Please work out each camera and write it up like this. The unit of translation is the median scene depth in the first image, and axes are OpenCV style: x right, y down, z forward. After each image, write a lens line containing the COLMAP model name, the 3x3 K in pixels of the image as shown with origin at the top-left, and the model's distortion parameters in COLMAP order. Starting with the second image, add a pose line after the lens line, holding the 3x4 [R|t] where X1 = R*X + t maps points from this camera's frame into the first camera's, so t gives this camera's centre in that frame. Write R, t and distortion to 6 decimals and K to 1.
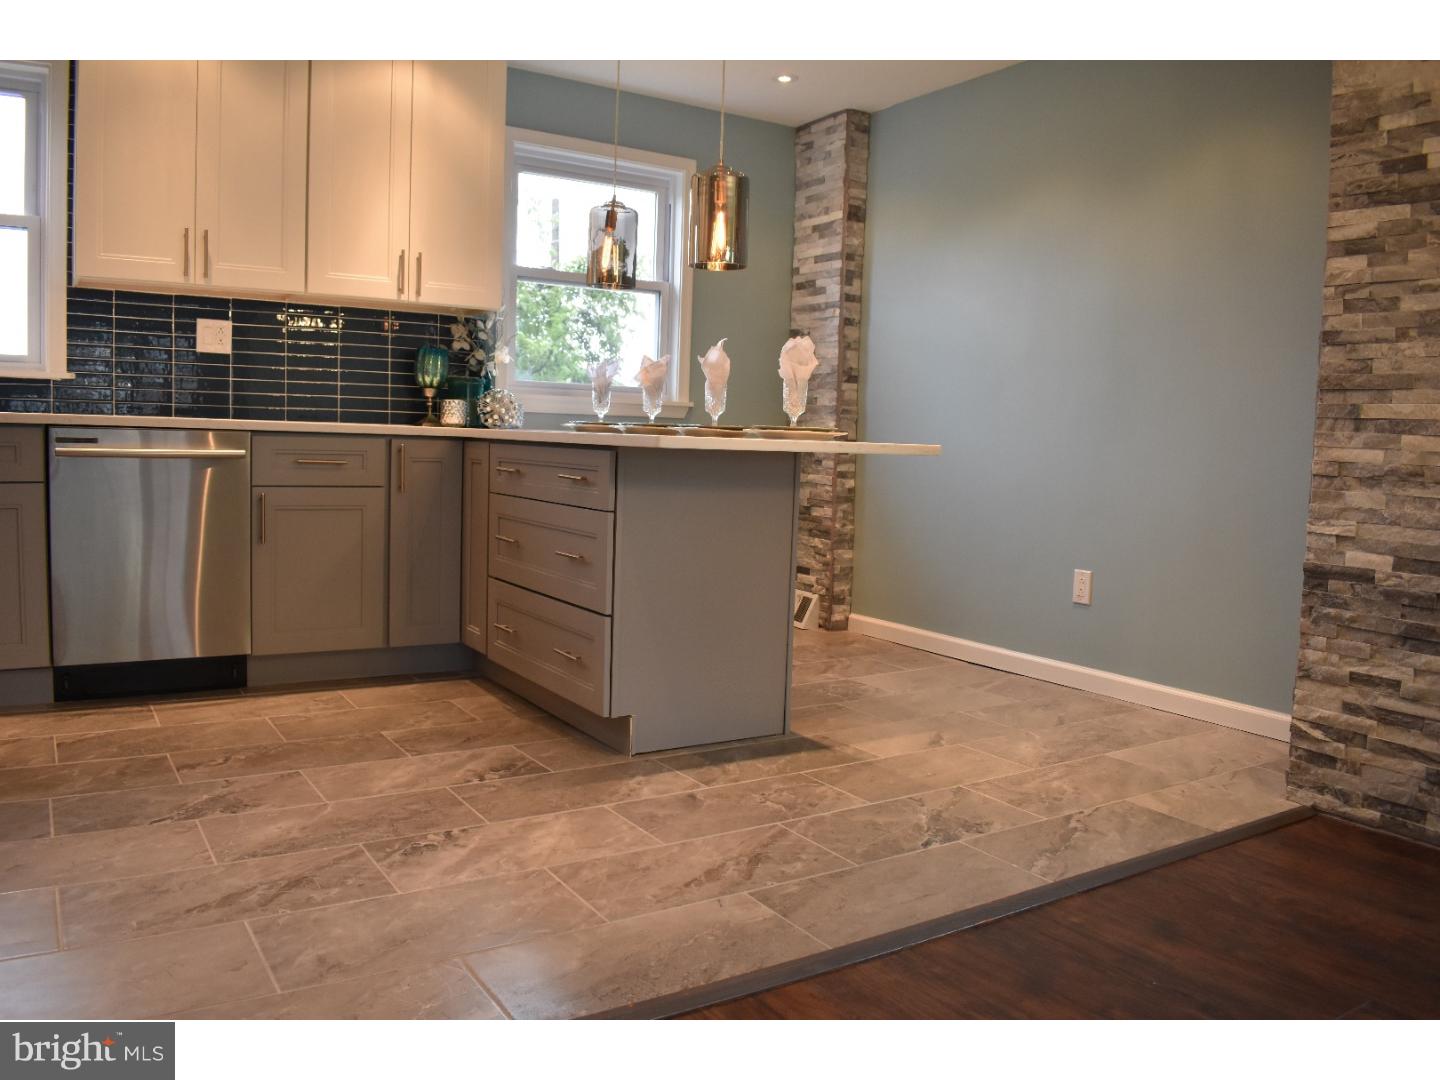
lens RADIAL K [[1127.0, 0, 720.0], [0, 1127.0, 540.0], [0, 0, 1]] dist [-0.097571, 0.018690]
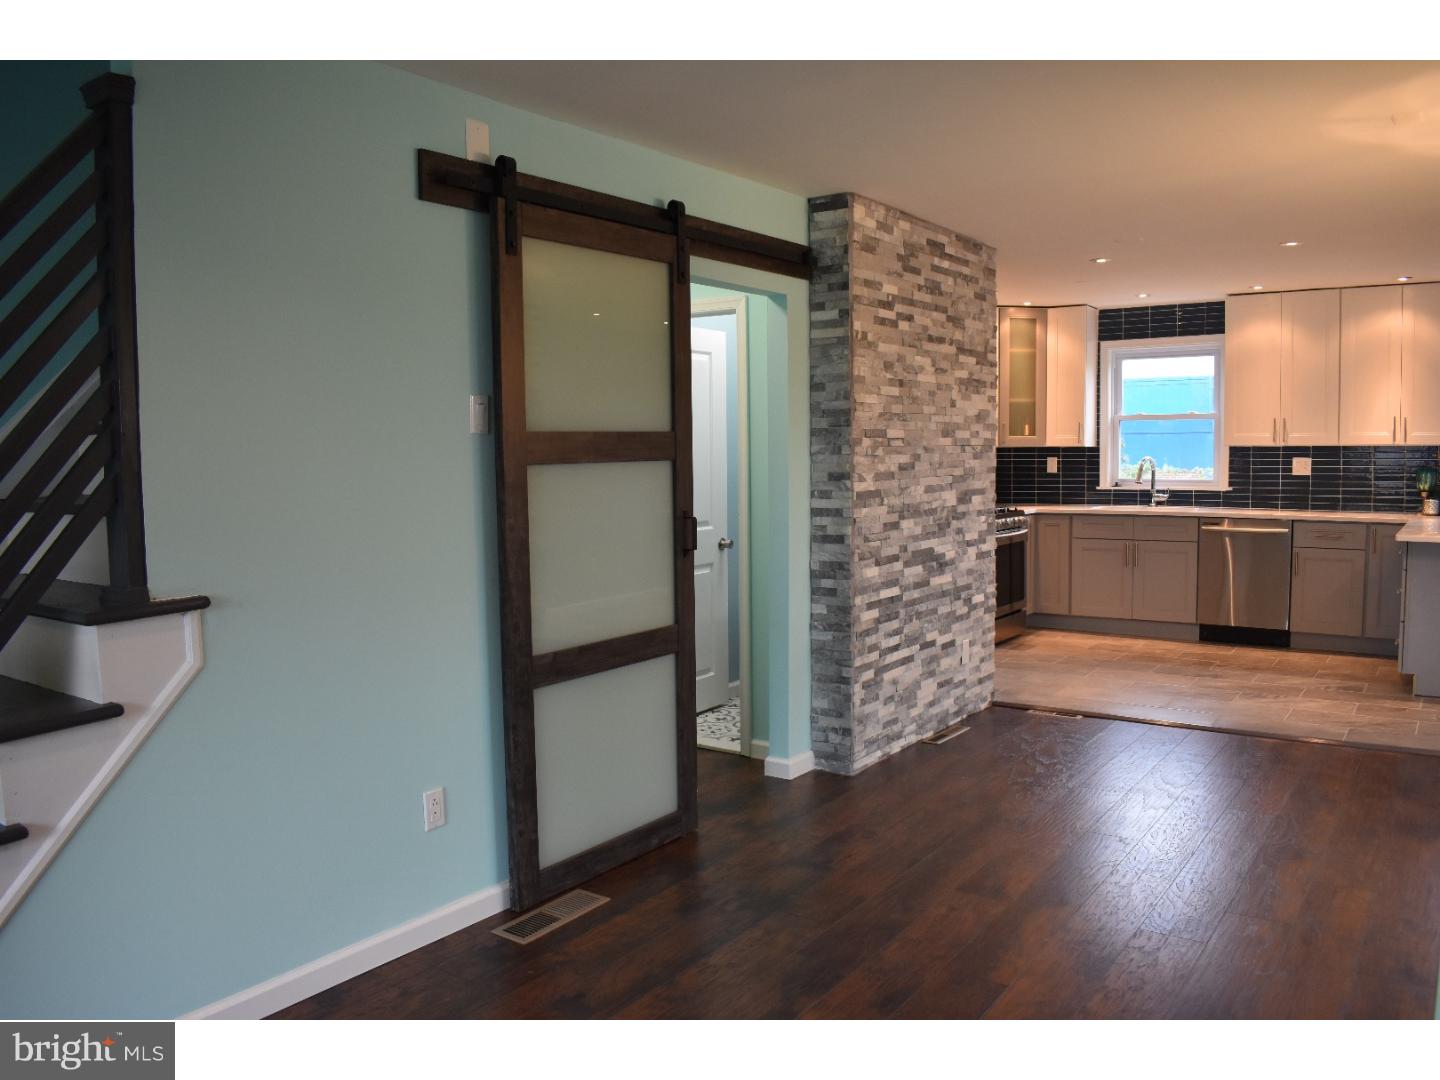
lens RADIAL K [[1127.0, 0, 720.0], [0, 1127.0, 540.0], [0, 0, 1]] dist [-0.097571, 0.018690]
pose [[0.382534, 0.036892, -0.923205, 0.917450], [-0.060225, 0.998073, 0.014929, -0.025244], [0.921977, 0.049889, 0.384018, -0.656140]]
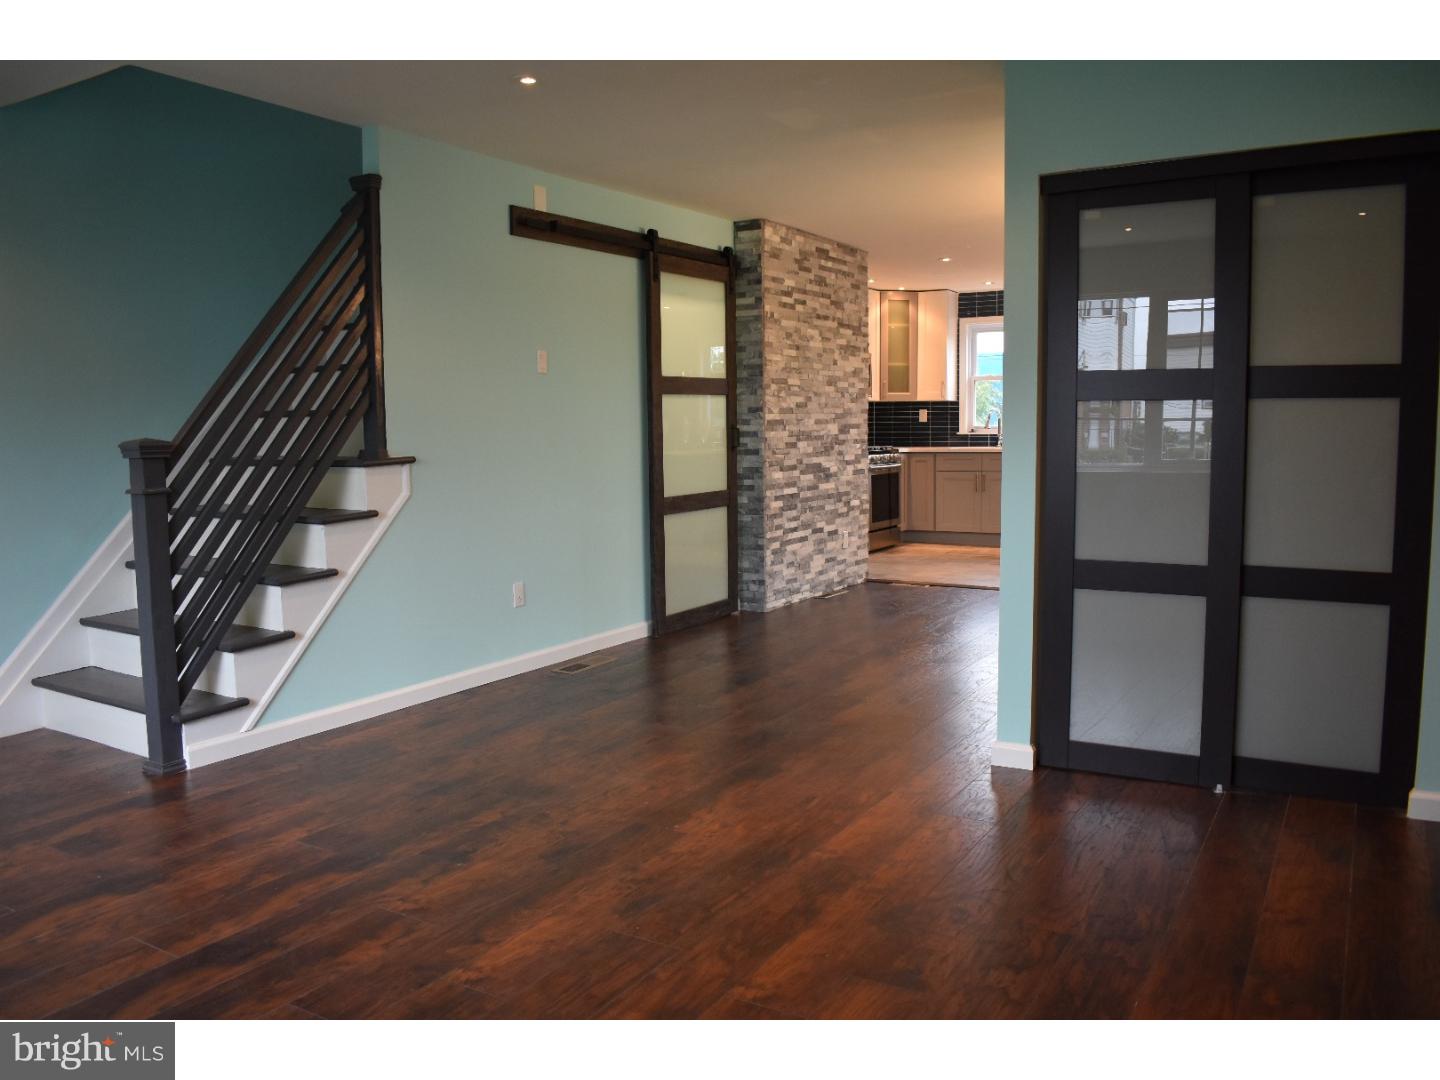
lens RADIAL K [[1127.0, 0, 720.0], [0, 1127.0, 540.0], [0, 0, 1]] dist [-0.097571, 0.018690]
pose [[0.449442, 0.055328, -0.891594, 1.410753], [-0.055687, 0.997874, 0.033852, 0.062342], [0.891572, 0.034436, 0.451568, -0.918521]]
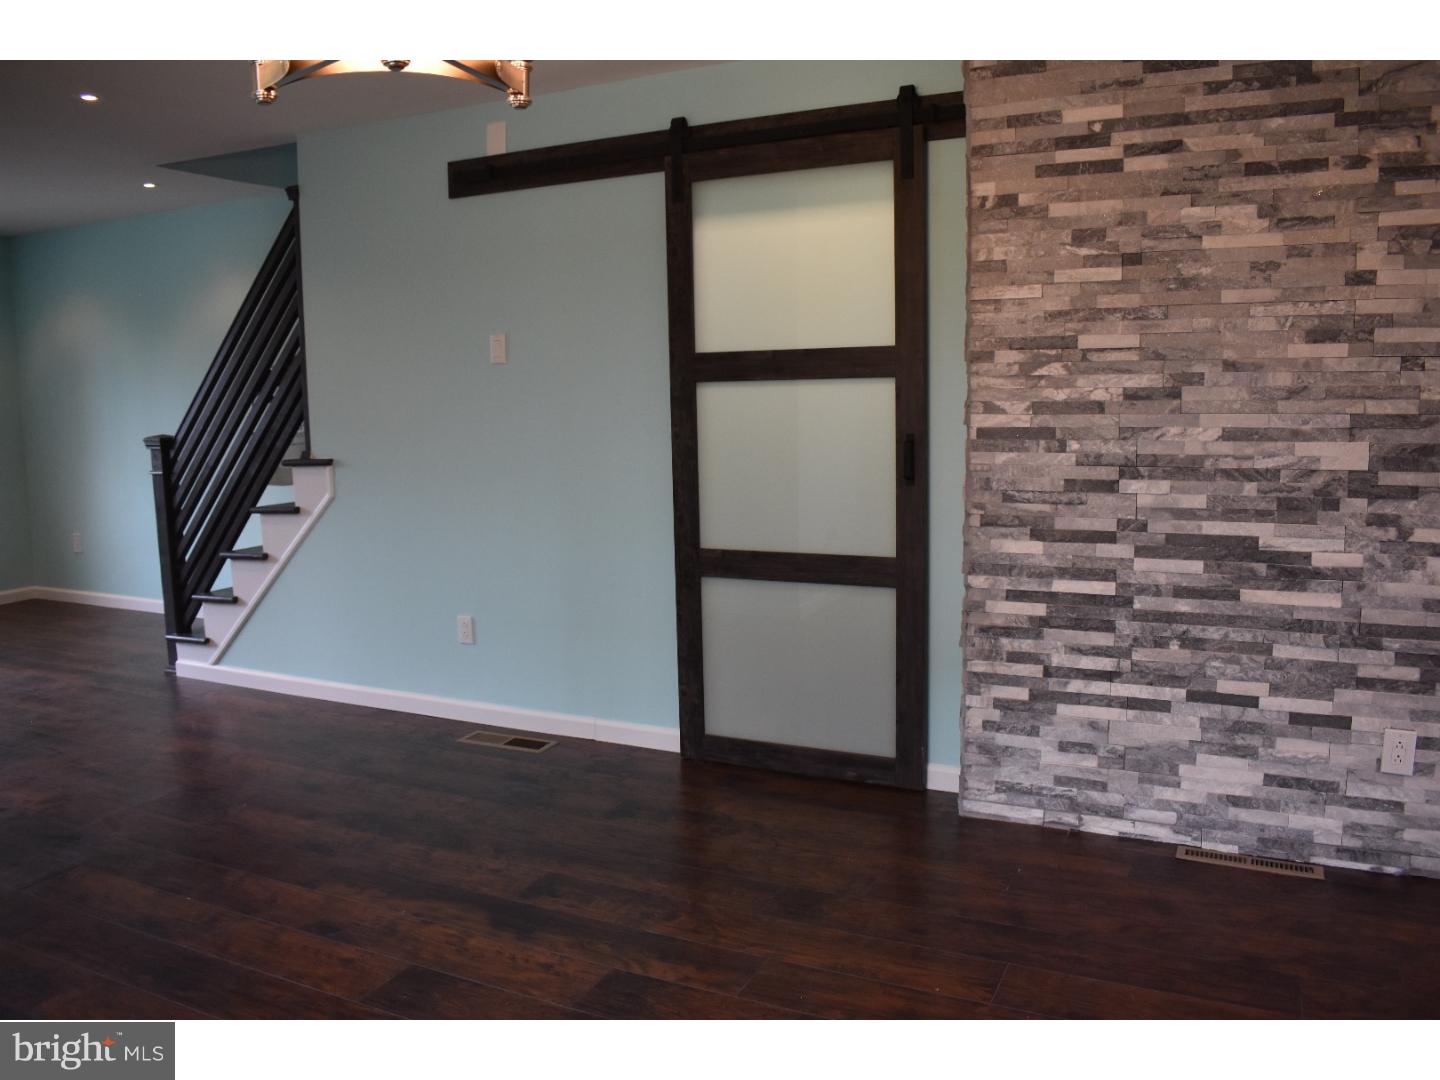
lens RADIAL K [[1127.0, 0, 720.0], [0, 1127.0, 540.0], [0, 0, 1]] dist [-0.097571, 0.018690]
pose [[-0.851399, 0.049629, -0.522166, 0.495628], [-0.060232, 0.979677, 0.191322, -0.129271], [0.521049, 0.194343, -0.831107, 0.498618]]
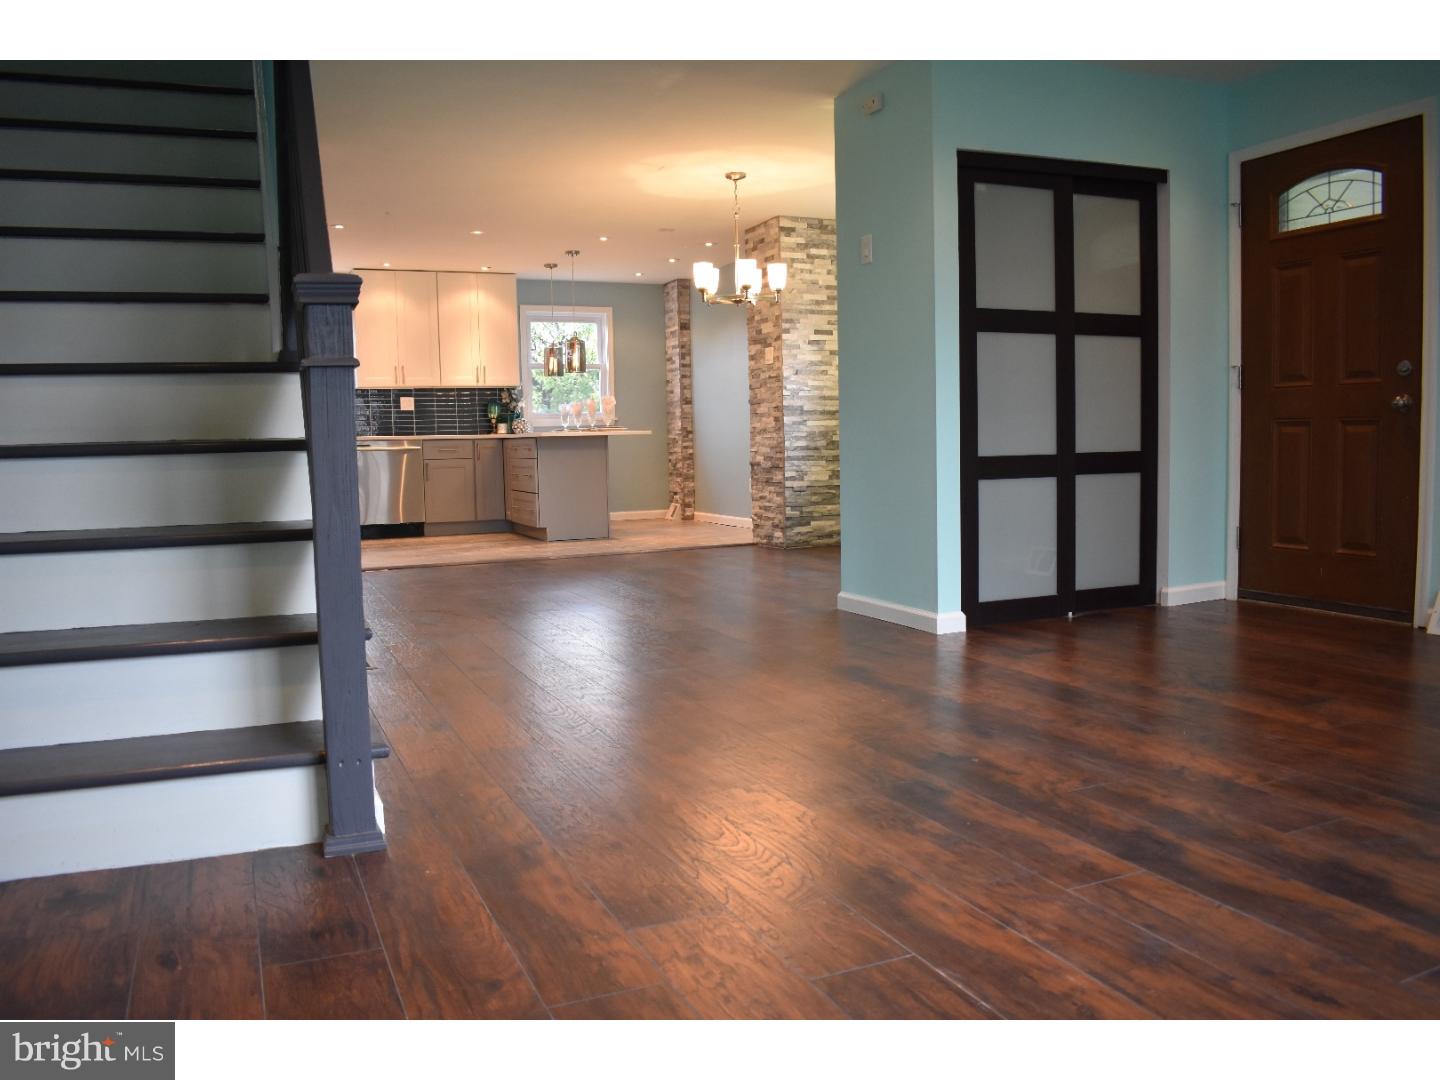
lens RADIAL K [[1127.0, 0, 720.0], [0, 1127.0, 540.0], [0, 0, 1]] dist [-0.097571, 0.018690]
pose [[0.987200, -0.040841, -0.154167, 0.637577], [0.040176, 0.999165, -0.007424, 0.177137], [0.154341, 0.001135, 0.988017, -1.434688]]
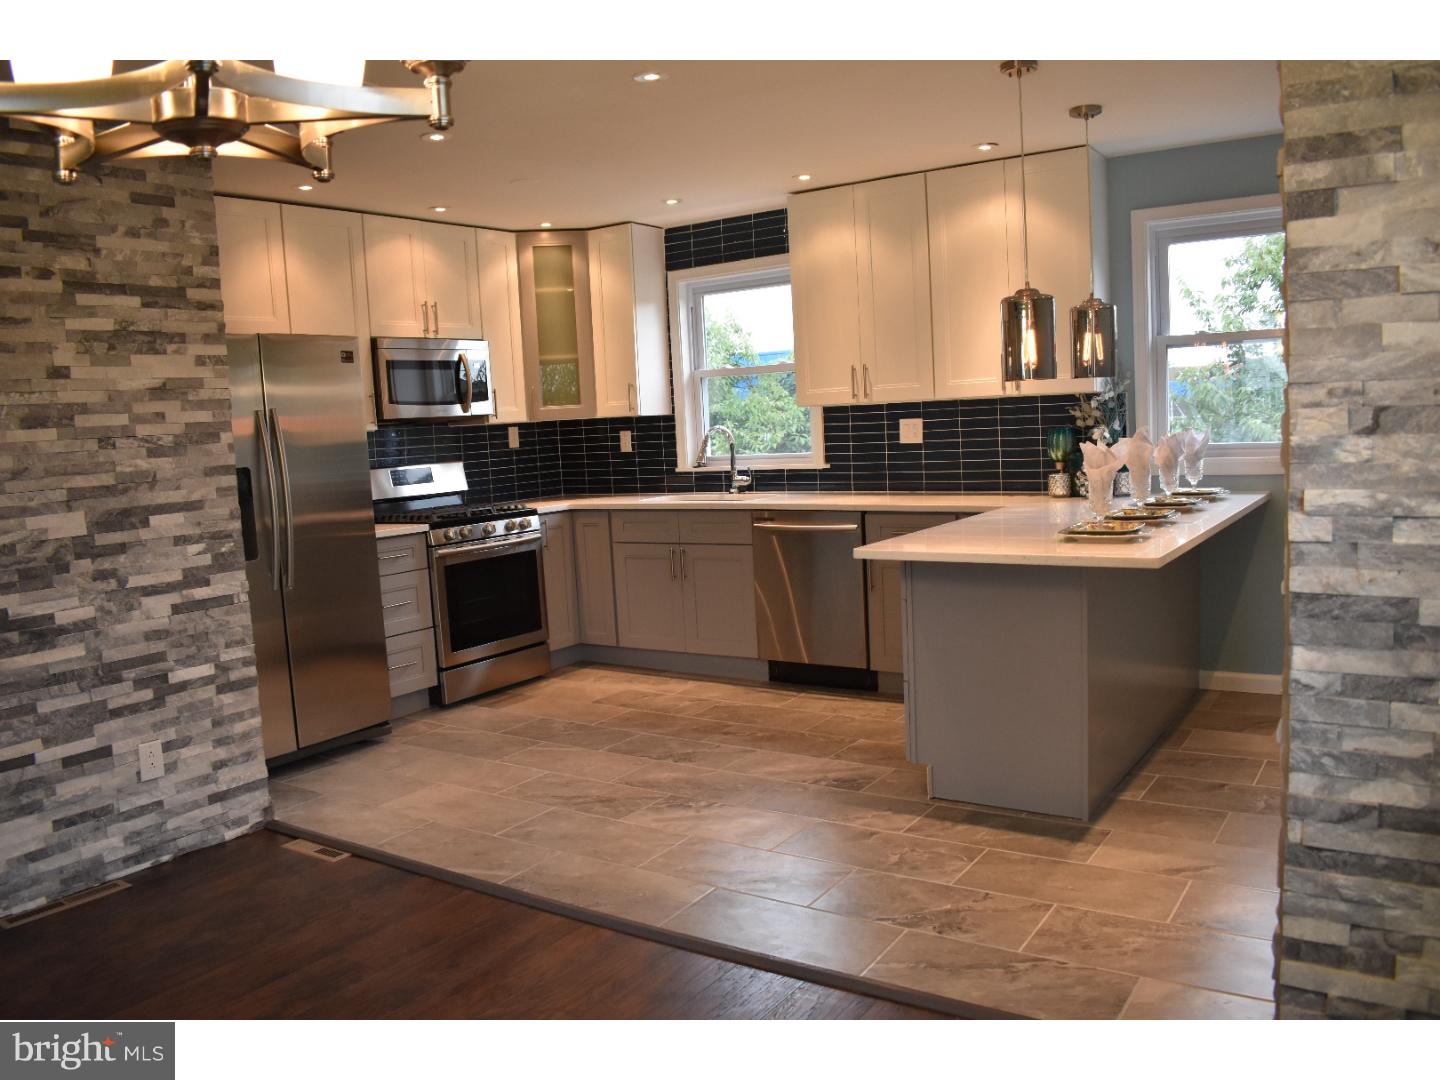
lens RADIAL K [[1127.0, 0, 720.0], [0, 1127.0, 540.0], [0, 0, 1]] dist [-0.097571, 0.018690]
pose [[0.396022, 0.045740, -0.917101, 0.720964], [-0.019645, 0.998952, 0.041339, -0.103768], [0.918031, 0.001645, 0.396506, 0.236939]]
